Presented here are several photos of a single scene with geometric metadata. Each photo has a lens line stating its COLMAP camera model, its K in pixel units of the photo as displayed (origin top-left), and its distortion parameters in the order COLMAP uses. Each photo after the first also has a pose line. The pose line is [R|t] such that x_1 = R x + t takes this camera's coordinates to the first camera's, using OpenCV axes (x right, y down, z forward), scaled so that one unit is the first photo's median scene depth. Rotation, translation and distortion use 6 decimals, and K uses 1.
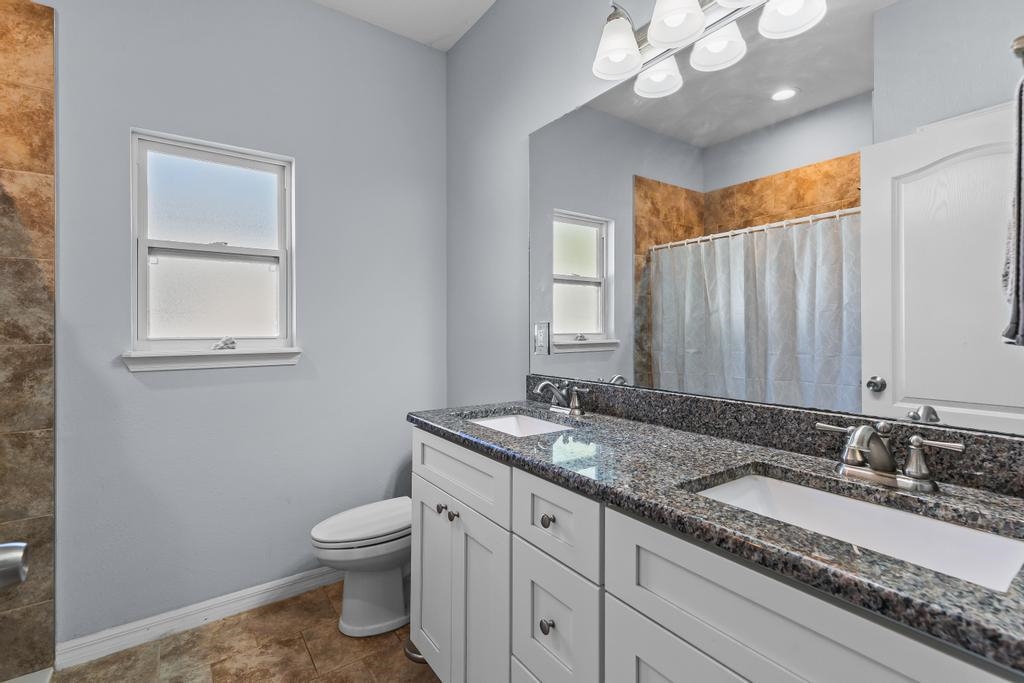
lens RADIAL K [[476.9, 0, 512.0], [0, 476.9, 341.5], [0, 0, 1]] dist [0.003483, -0.000379]
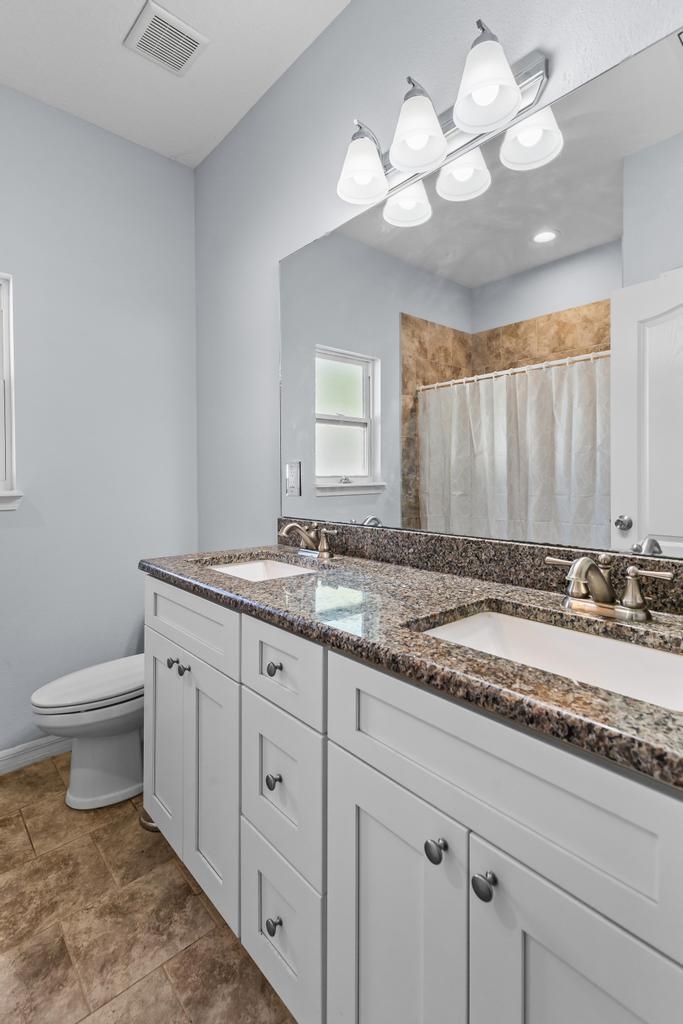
lens RADIAL K [[489.9, 0, 369.2], [0, 489.9, 499.6], [0, 0, 1]] dist [0.004144, -0.000376]
pose [[0.992569, -0.007344, 0.121465, 0.105286], [0.005550, 0.999871, 0.015102, 0.023505], [-0.121560, -0.014315, 0.992481, 0.023843]]
